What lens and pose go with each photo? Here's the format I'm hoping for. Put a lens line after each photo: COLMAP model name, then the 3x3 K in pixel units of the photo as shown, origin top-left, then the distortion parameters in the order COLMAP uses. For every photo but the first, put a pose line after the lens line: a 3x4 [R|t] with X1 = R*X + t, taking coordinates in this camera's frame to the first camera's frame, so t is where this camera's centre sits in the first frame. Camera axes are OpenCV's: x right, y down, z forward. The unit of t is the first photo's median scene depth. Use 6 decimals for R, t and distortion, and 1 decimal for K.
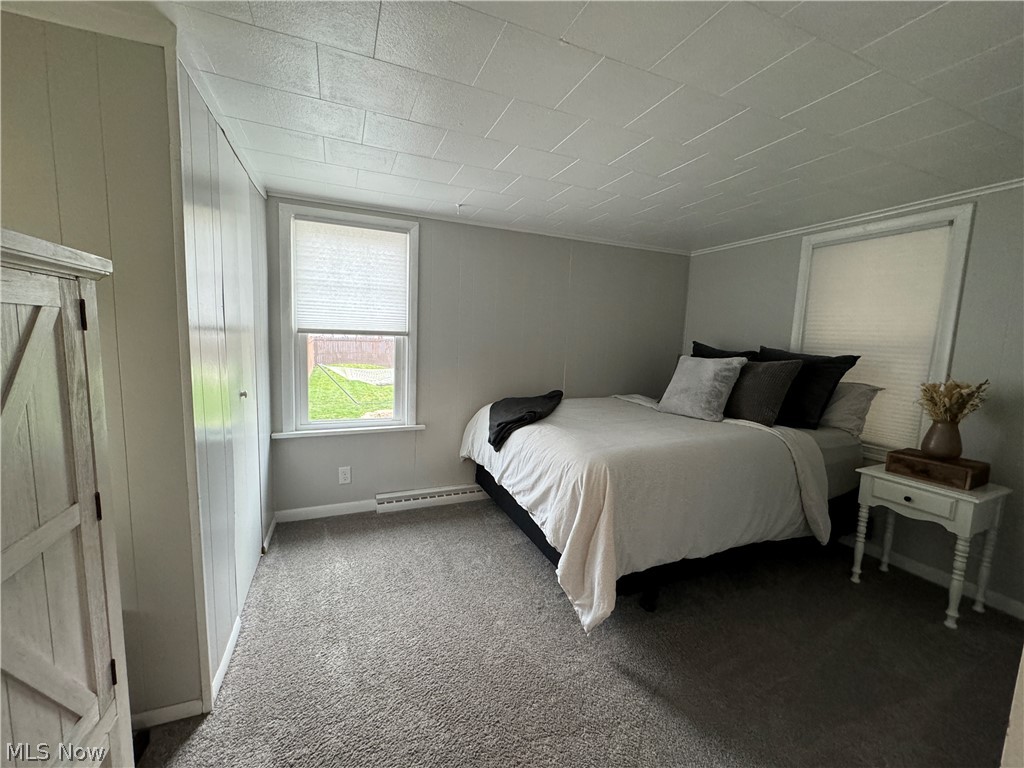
lens RADIAL K [[411.0, 0, 512.0], [0, 411.0, 384.0], [0, 0, 1]] dist [0.000087, 0.000100]
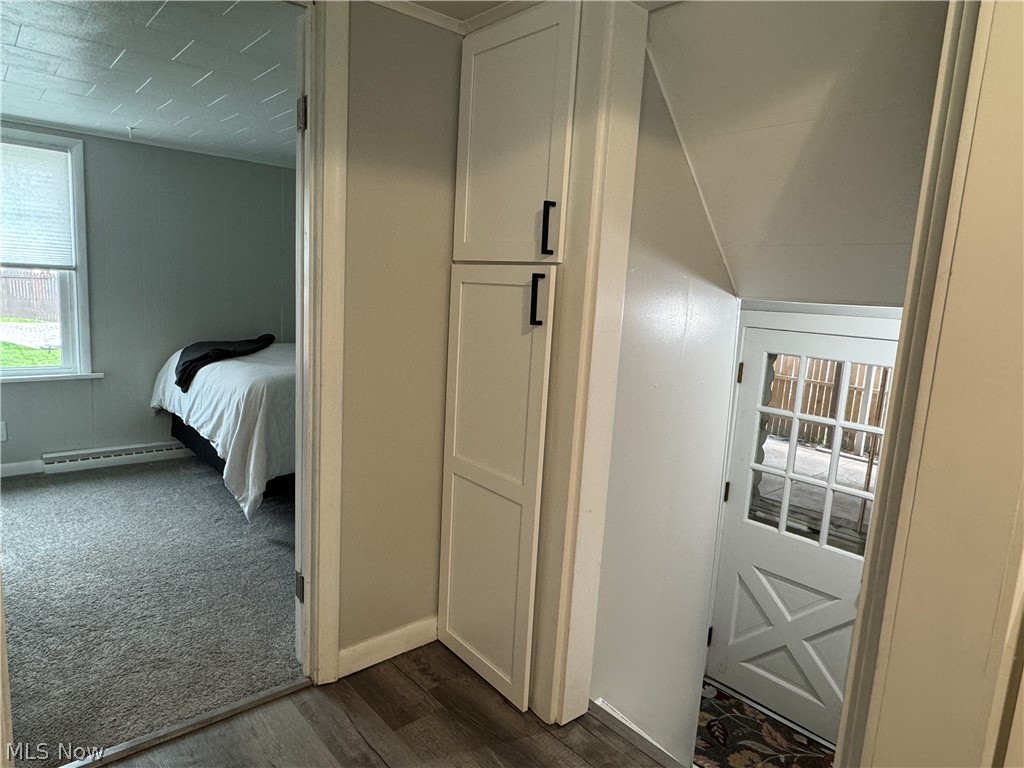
lens RADIAL K [[639.7, 0, 512.0], [0, 639.7, 384.0], [0, 0, 1]] dist [-0.007545, 0.002583]
pose [[0.950688, -0.031311, 0.308563, 0.205979], [0.014686, 0.998320, 0.056053, 0.062062], [-0.309800, -0.048757, 0.949551, -0.593162]]
